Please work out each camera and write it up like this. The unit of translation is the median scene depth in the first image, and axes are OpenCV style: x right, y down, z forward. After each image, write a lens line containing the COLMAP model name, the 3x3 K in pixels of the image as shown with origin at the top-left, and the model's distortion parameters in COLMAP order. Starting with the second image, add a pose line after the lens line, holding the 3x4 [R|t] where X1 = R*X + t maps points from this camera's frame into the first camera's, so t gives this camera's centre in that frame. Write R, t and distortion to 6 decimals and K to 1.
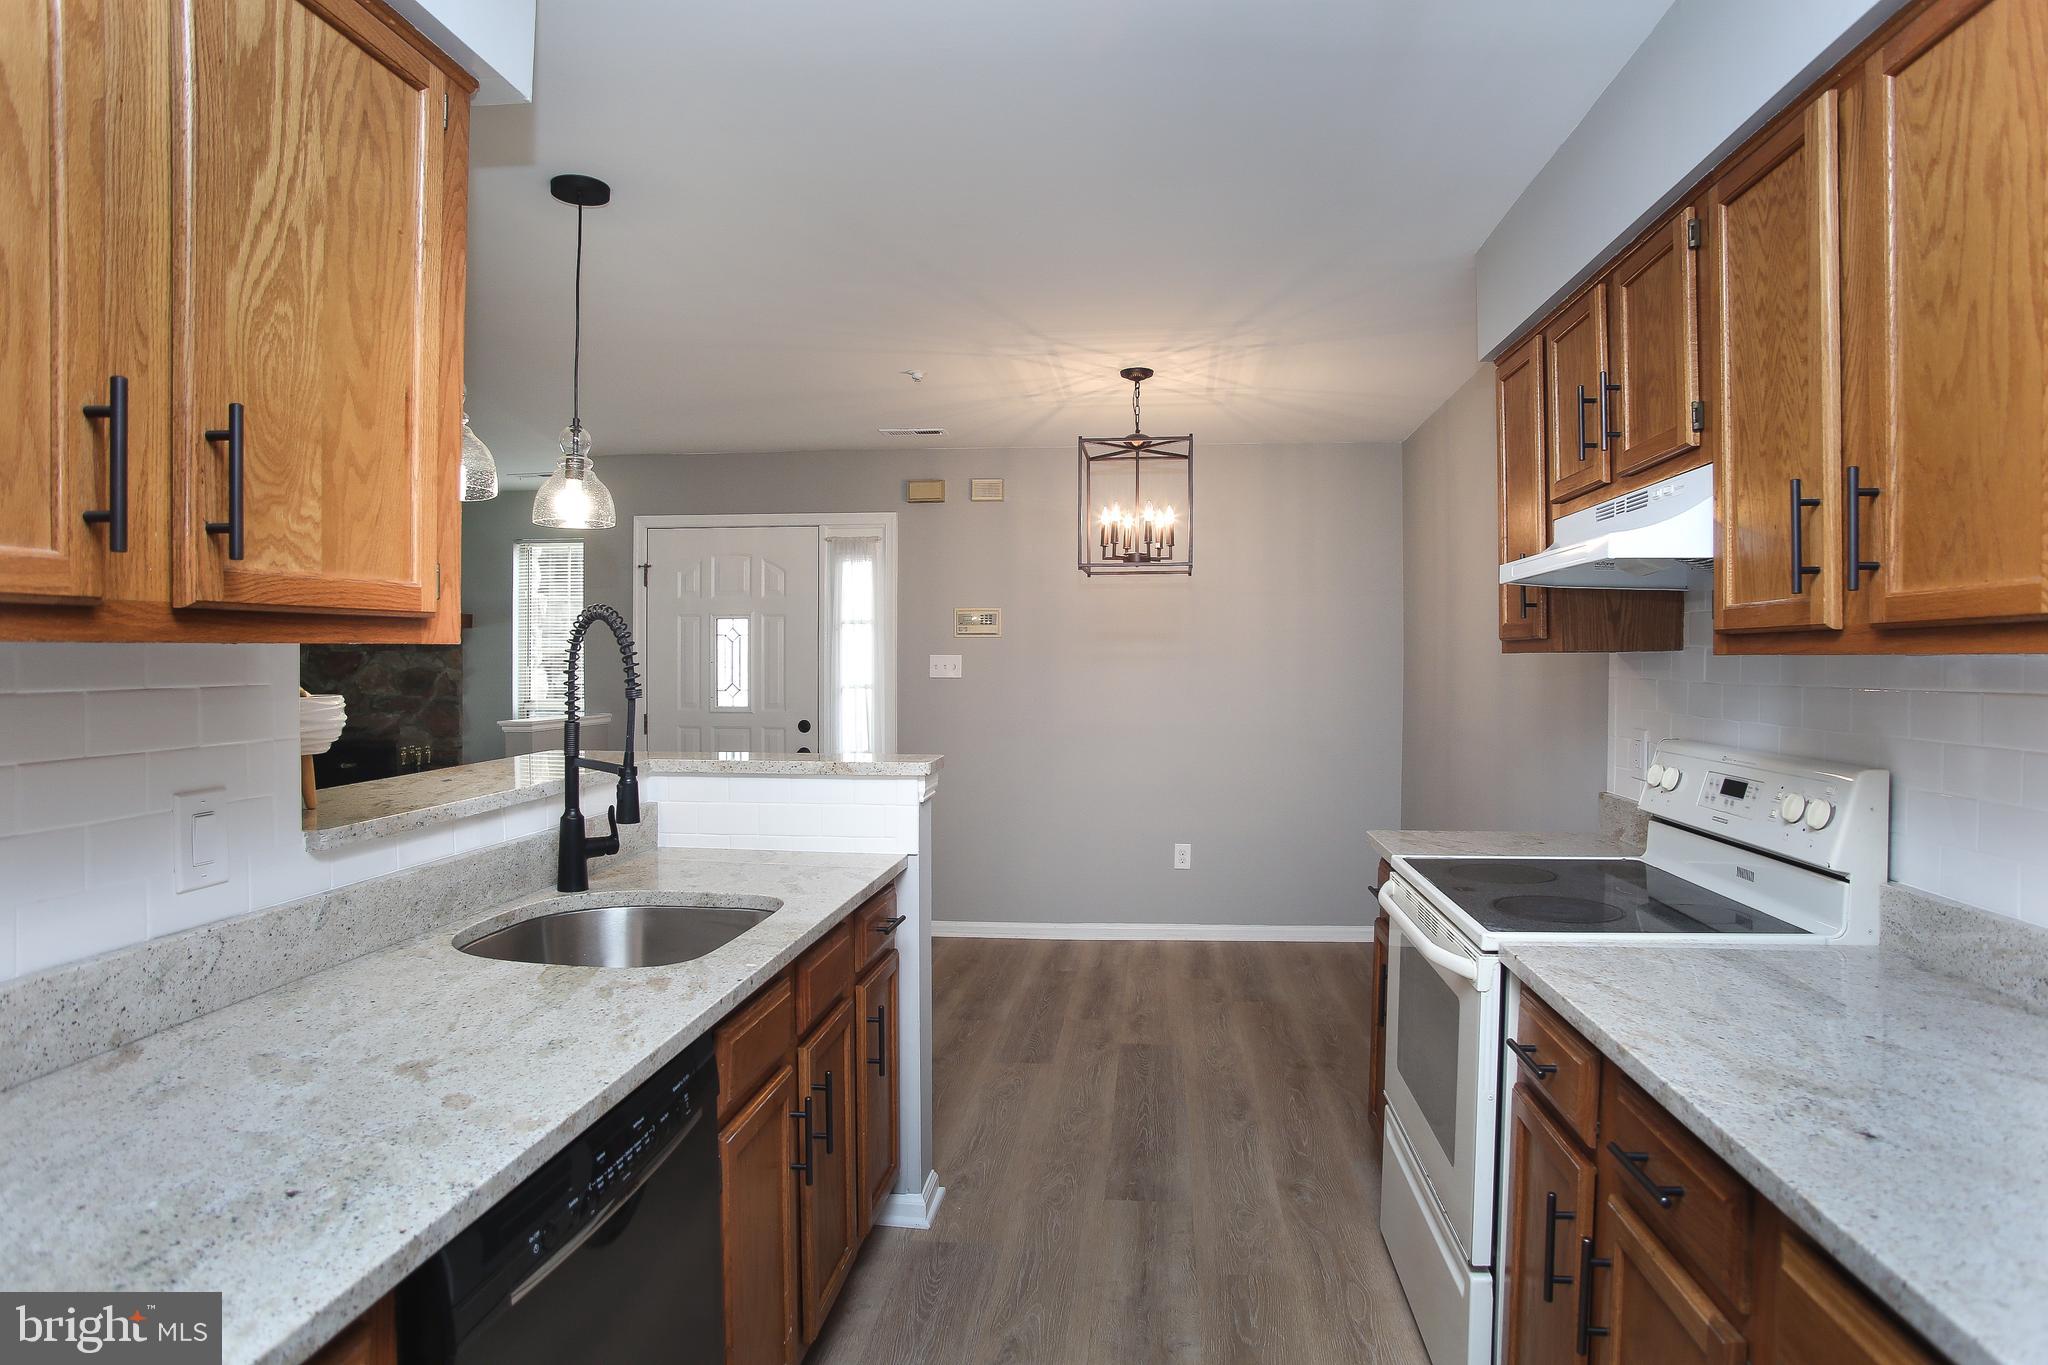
lens RADIAL K [[1127.2, 0, 1031.9], [0, 1127.2, 663.4], [0, 0, 1]] dist [-0.121021, 0.000038]
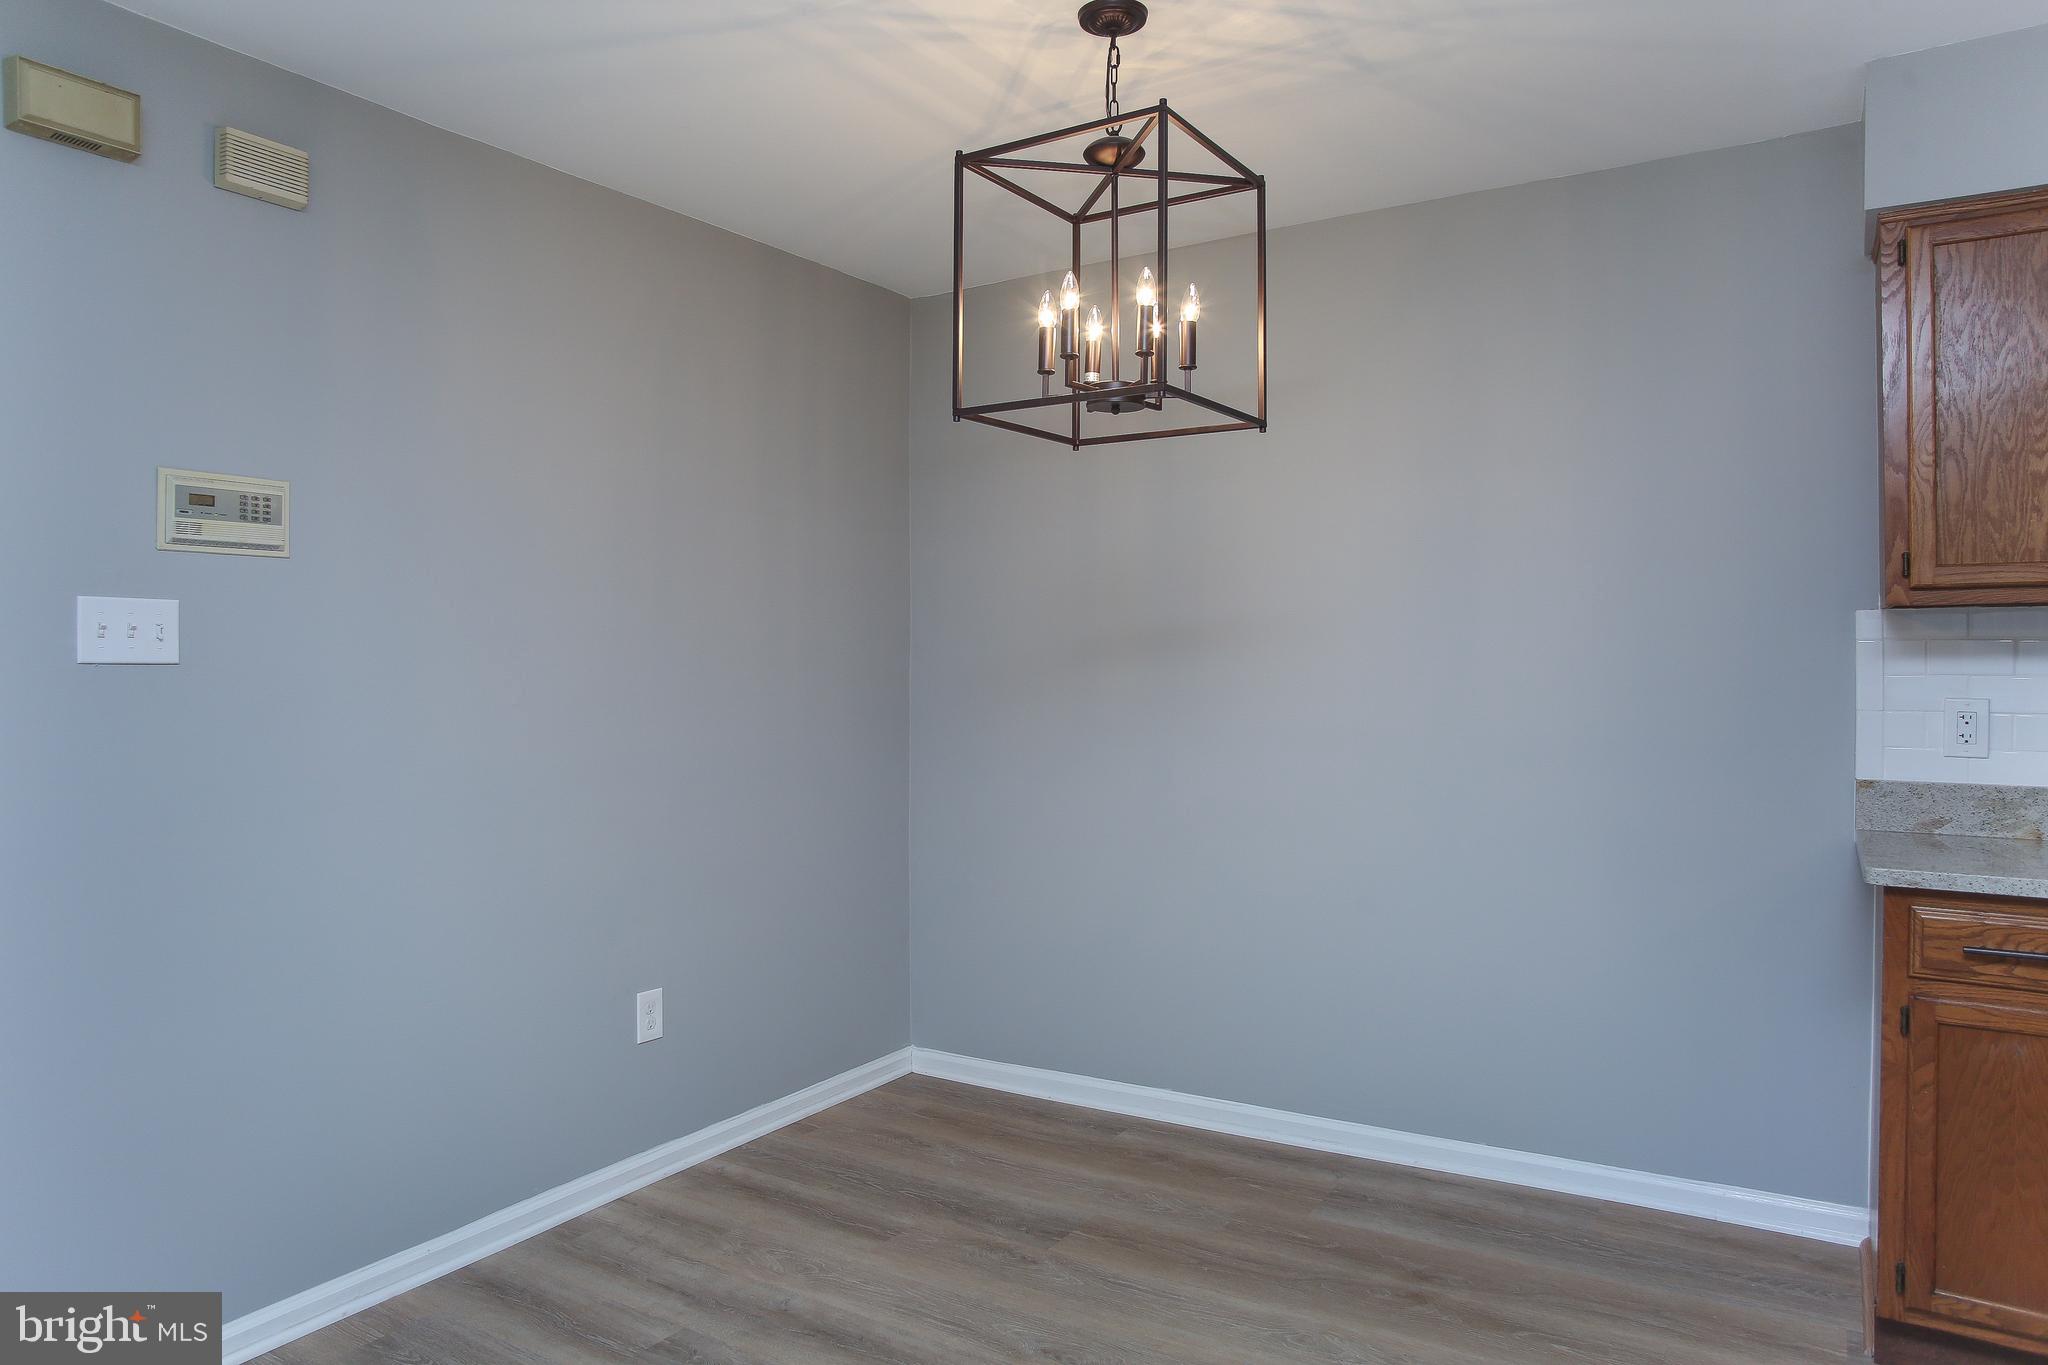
lens RADIAL K [[1327.8, 0, 1019.5], [0, 1327.8, 661.1], [0, 0, 1]] dist [-0.110813, 0.070948]
pose [[0.441227, -0.001391, 0.897394, -0.448778], [0.003120, 0.999995, 0.000016, 0.019086], [-0.897390, 0.002793, 0.441229, 0.830323]]
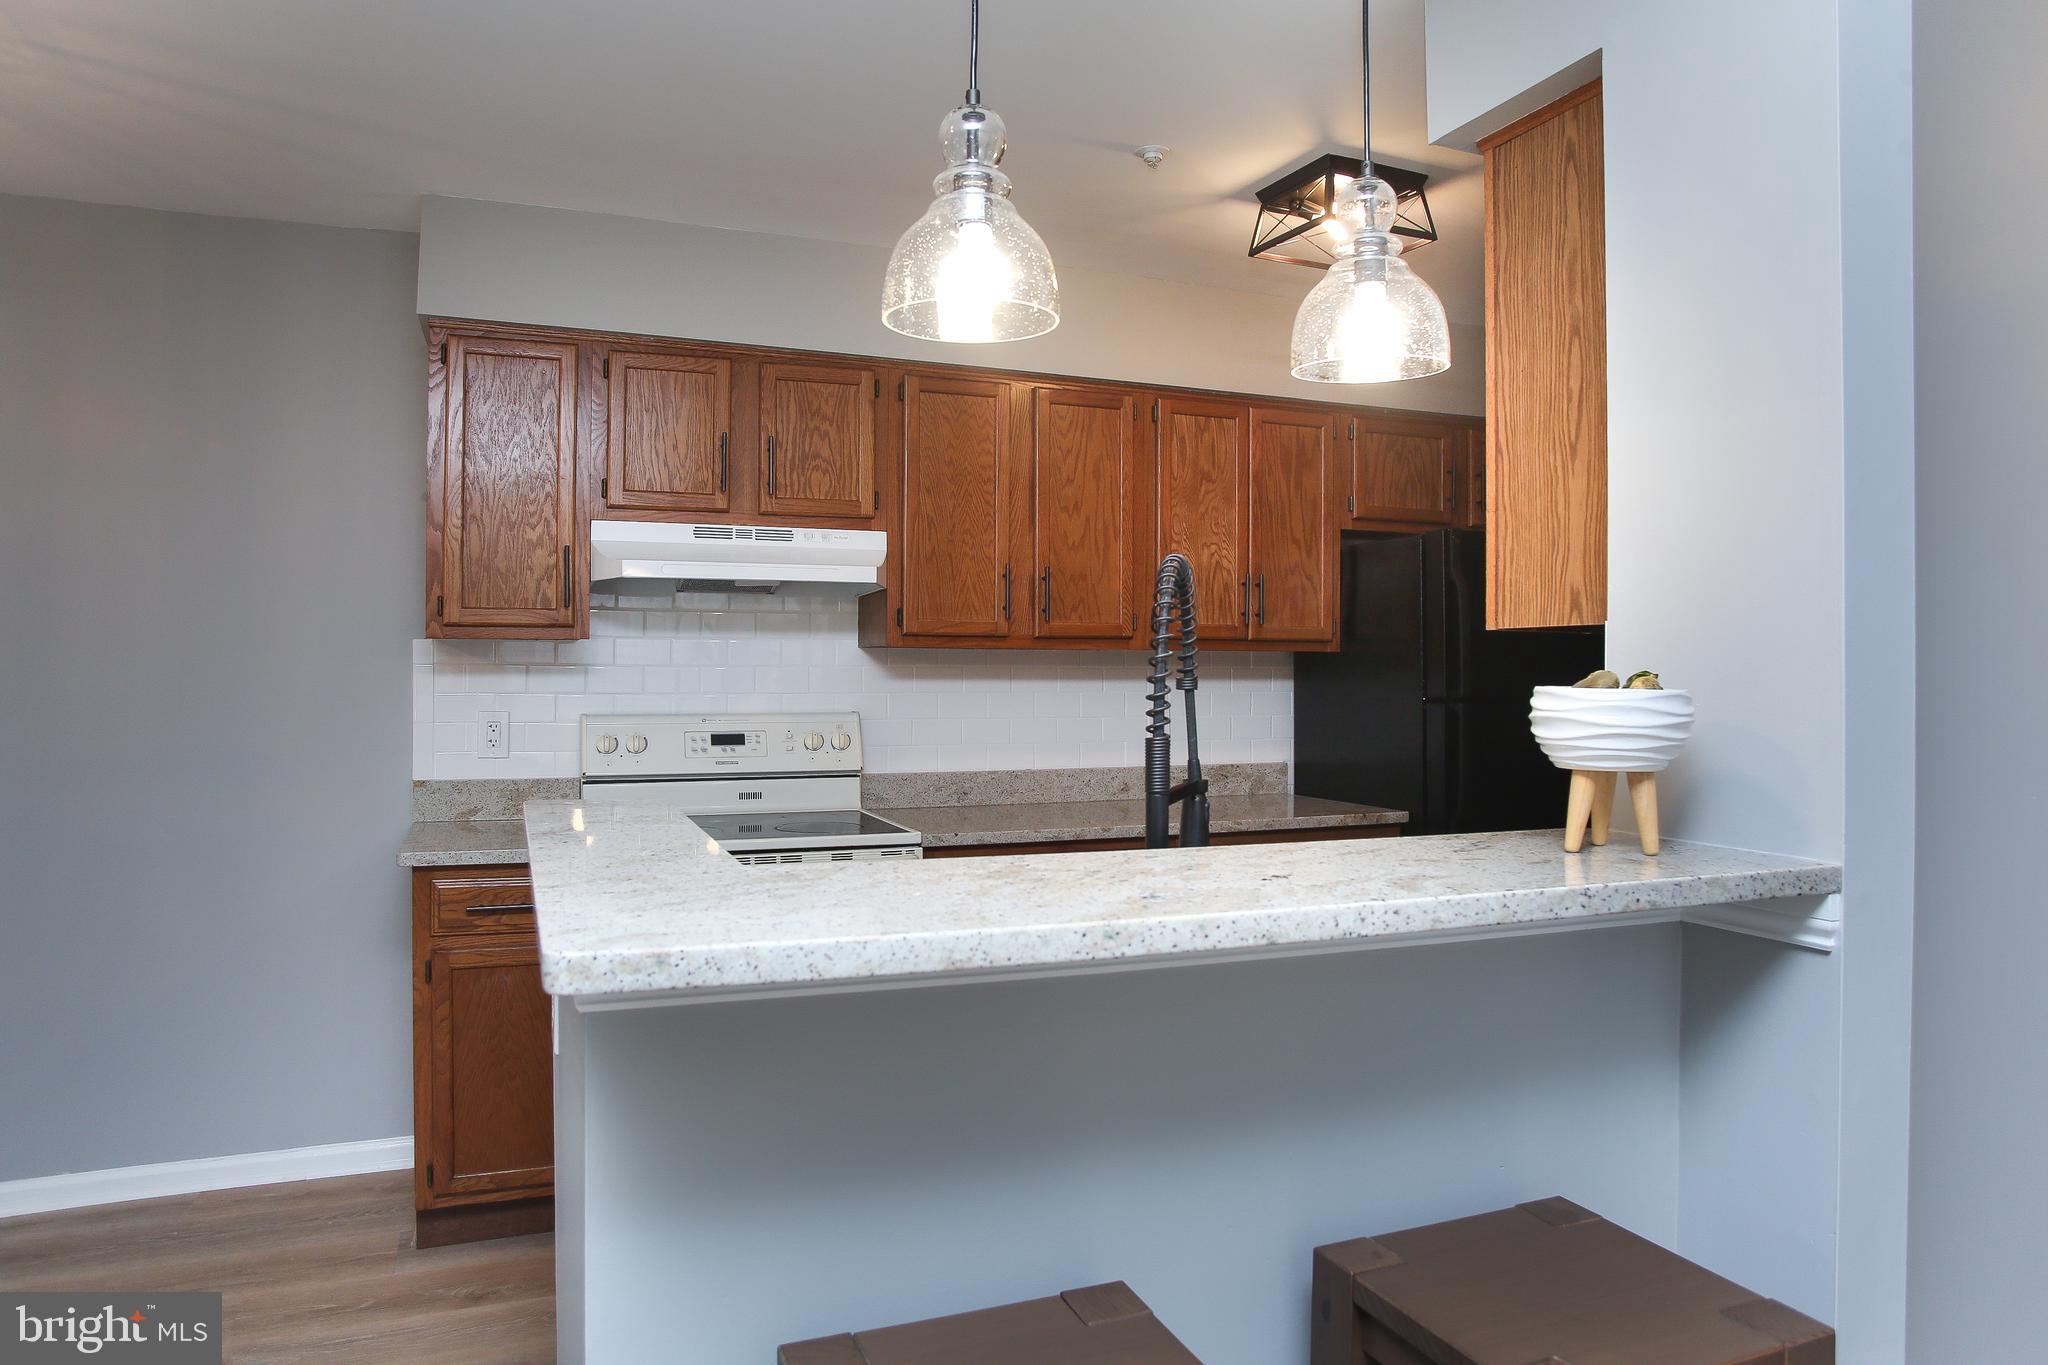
lens RADIAL K [[1327.8, 0, 1019.5], [0, 1327.8, 661.1], [0, 0, 1]] dist [-0.110813, 0.070948]
pose [[-0.464718, -0.000002, 0.885459, -0.559604], [-0.002747, 0.999995, -0.001440, 0.007067], [-0.885454, -0.003101, -0.464716, 0.772333]]
